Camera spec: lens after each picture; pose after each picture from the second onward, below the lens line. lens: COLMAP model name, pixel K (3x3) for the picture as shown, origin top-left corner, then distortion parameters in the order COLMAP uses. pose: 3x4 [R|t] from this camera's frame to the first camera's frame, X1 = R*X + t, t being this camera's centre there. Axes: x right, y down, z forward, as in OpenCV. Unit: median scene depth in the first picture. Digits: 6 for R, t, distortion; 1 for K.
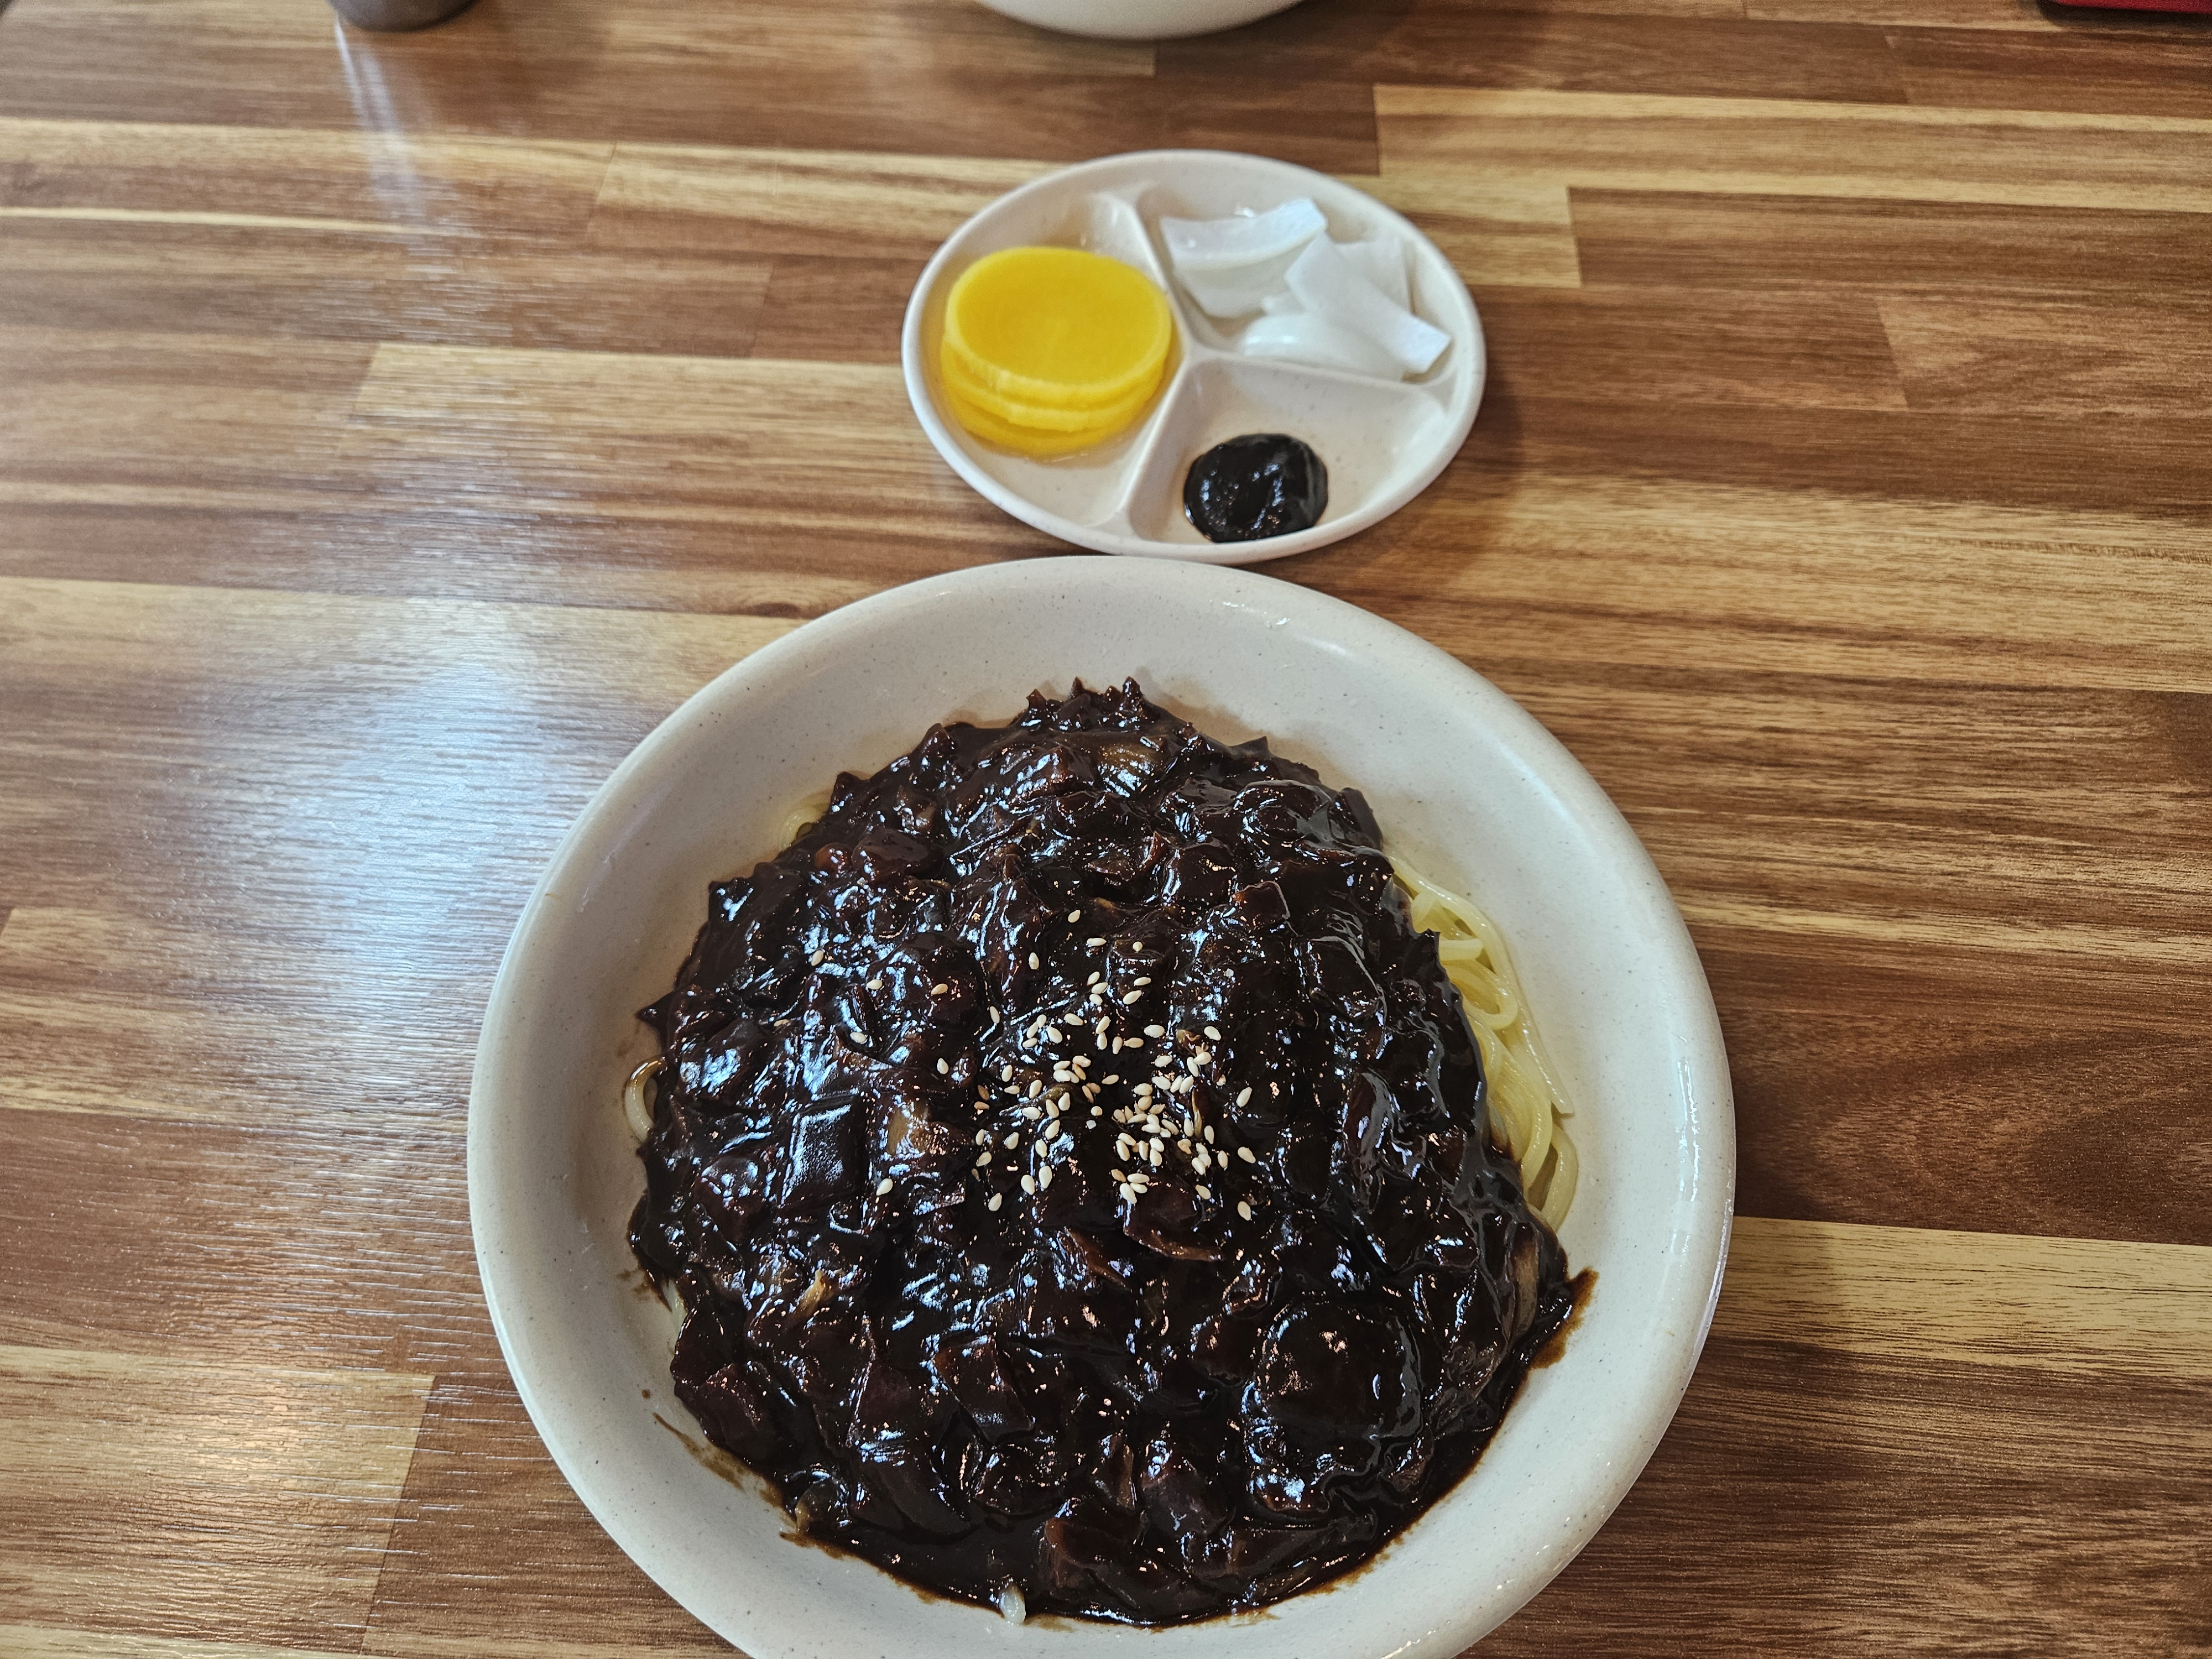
lens RADIAL K [[1512.7, 0, 1092.5], [0, 1512.7, 814.5], [0, 0, 1]] dist [0.040787, -0.034102]
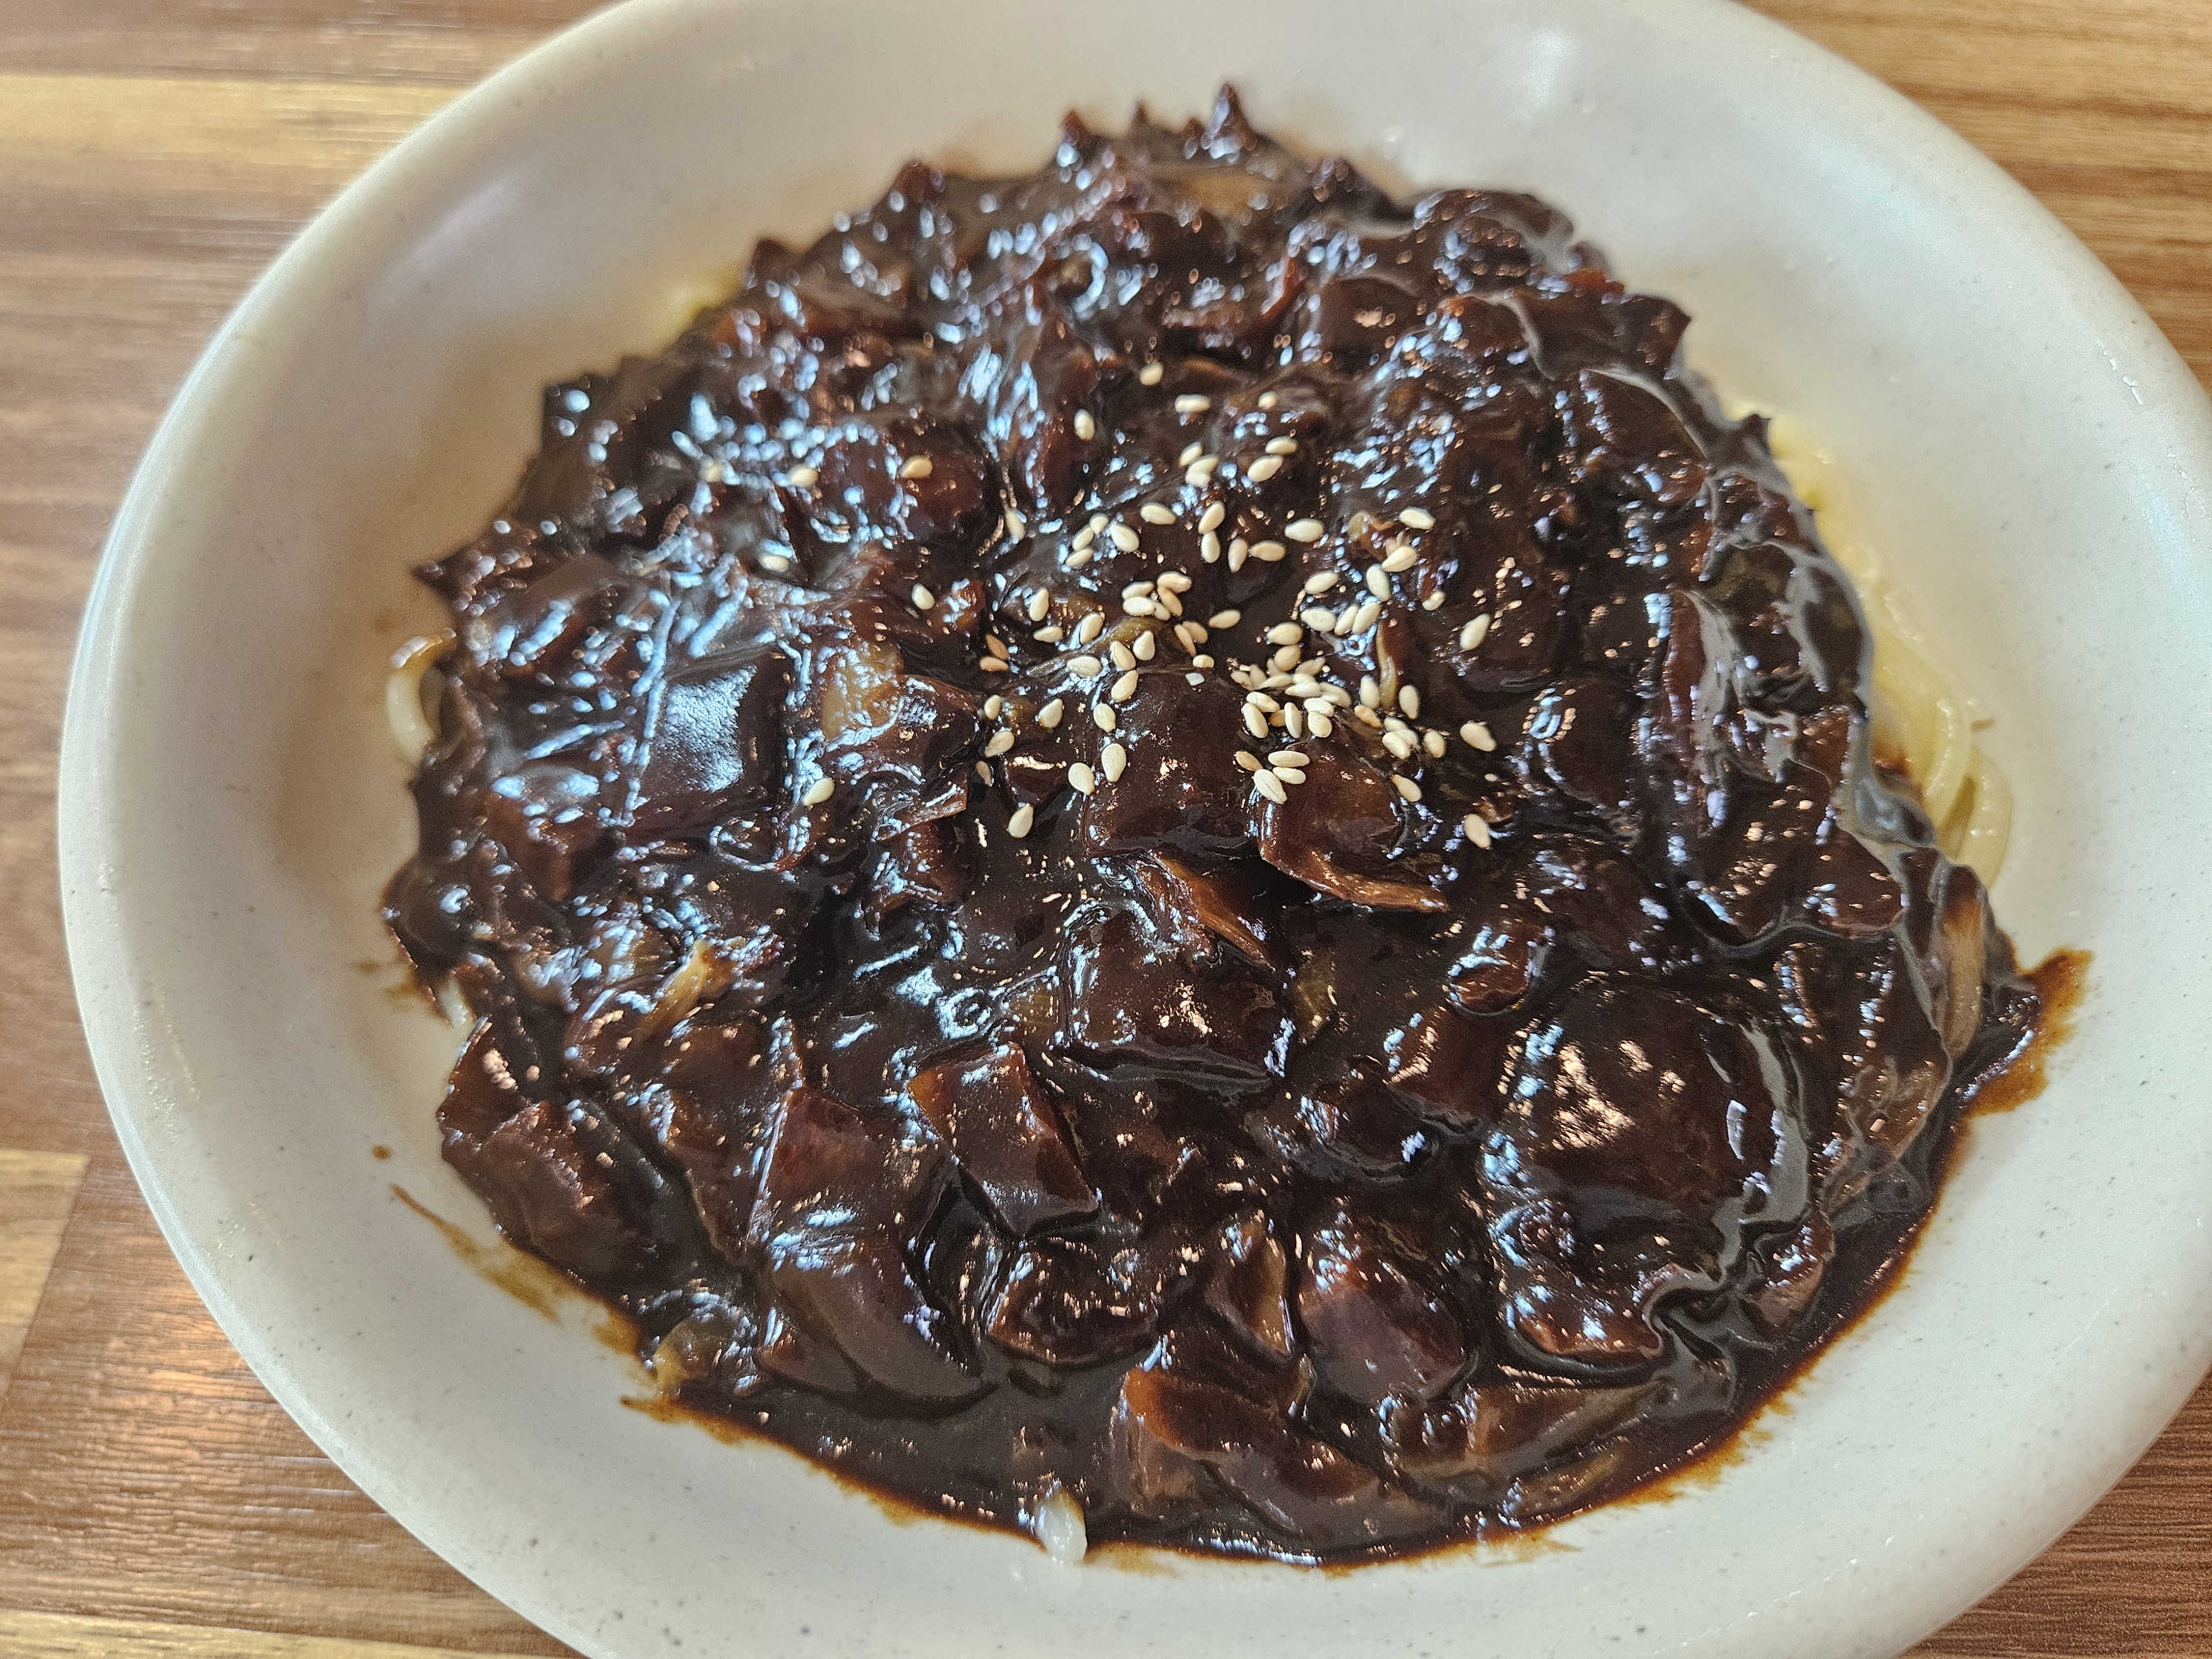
lens RADIAL K [[1512.7, 0, 1112.2], [0, 1512.7, 848.2], [0, 0, 1]] dist [0.040787, -0.034102]
pose [[0.999976, -0.003595, 0.005936, -0.034500], [0.003120, 0.996934, 0.078188, 0.224480], [-0.006199, -0.078168, 0.996921, 0.455767]]
